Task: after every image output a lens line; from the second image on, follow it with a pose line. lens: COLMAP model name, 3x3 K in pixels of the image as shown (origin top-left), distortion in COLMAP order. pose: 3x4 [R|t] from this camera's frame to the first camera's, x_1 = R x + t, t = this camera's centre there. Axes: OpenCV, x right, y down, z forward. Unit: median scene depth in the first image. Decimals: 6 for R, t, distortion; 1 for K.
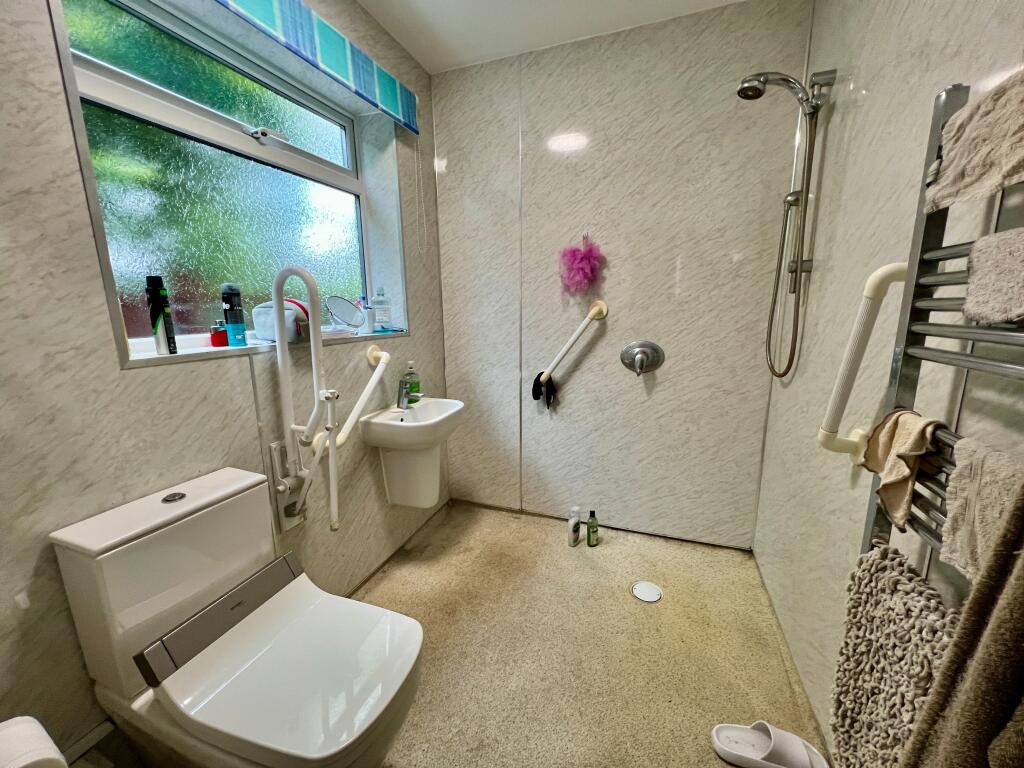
lens RADIAL K [[406.2, 0, 512.6], [0, 406.2, 380.5], [0, 0, 1]] dist [-0.000236, 0.000024]
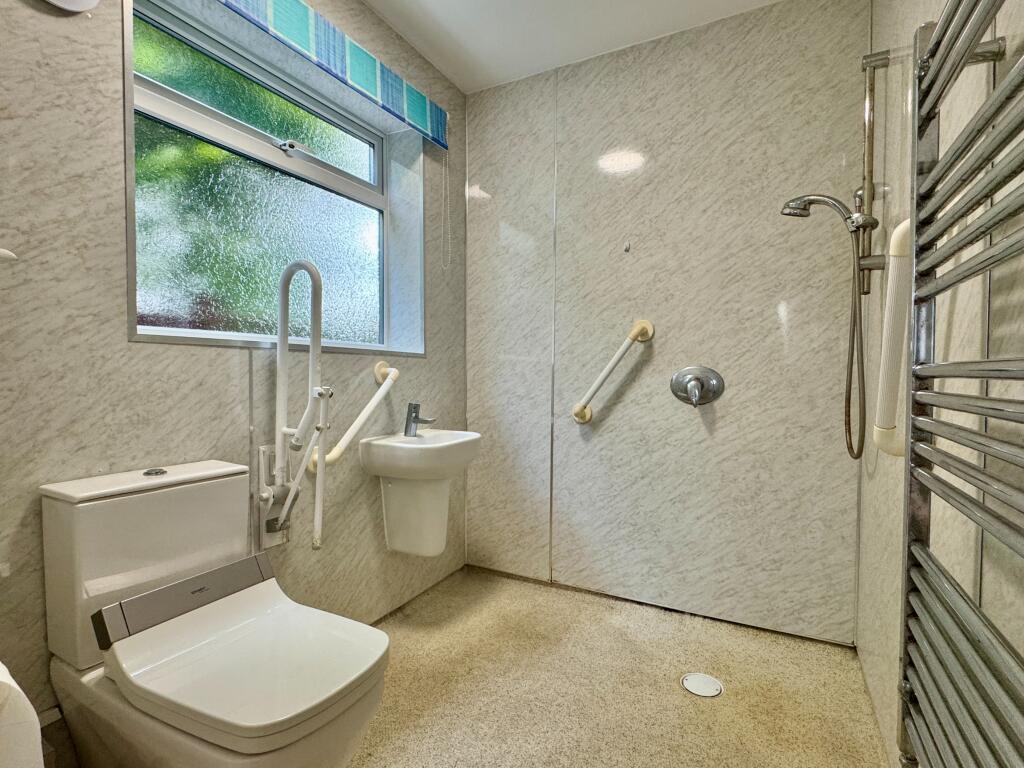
lens RADIAL K [[510.5, 0, 512.4], [0, 510.5, 381.9], [0, 0, 1]] dist [0.001508, -0.001399]
pose [[0.991056, 0.018262, -0.132195, 0.094038], [-0.039607, 0.986209, -0.160693, 0.128050], [0.127437, 0.164491, 0.978112, -0.069143]]
